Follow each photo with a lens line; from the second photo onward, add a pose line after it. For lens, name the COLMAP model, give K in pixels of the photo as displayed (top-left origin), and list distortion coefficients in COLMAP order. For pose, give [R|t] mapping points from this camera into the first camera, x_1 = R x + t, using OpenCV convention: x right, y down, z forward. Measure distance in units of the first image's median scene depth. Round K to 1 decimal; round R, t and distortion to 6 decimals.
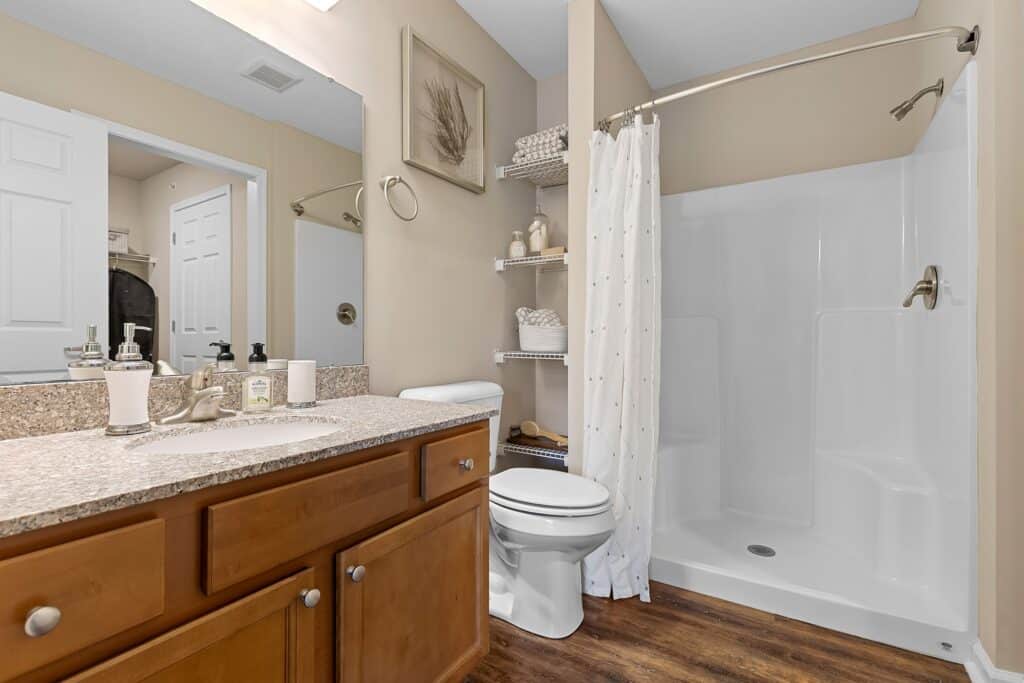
lens RADIAL K [[464.9, 0, 507.8], [0, 464.9, 340.1], [0, 0, 1]] dist [-0.002120, -0.000075]
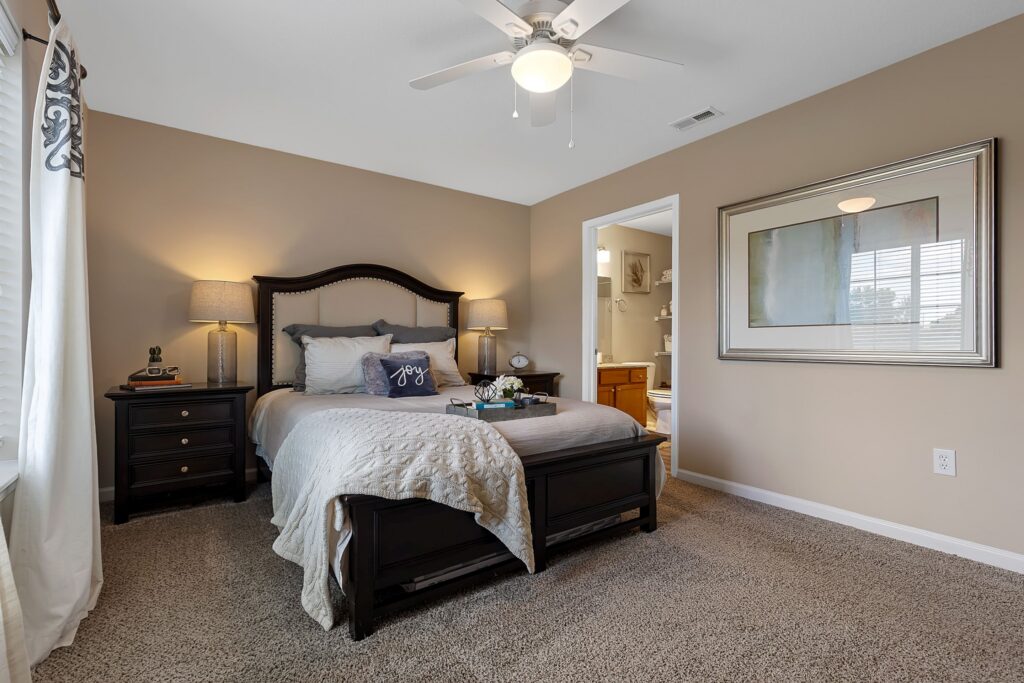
lens RADIAL K [[464.9, 0, 508.5], [0, 464.9, 342.7], [0, 0, 1]] dist [-0.002120, -0.000075]
pose [[0.920434, -0.000357, -0.390897, 0.264084], [-0.000276, 0.999999, -0.001562, -0.024742], [0.390897, 0.001546, 0.920433, -1.926202]]
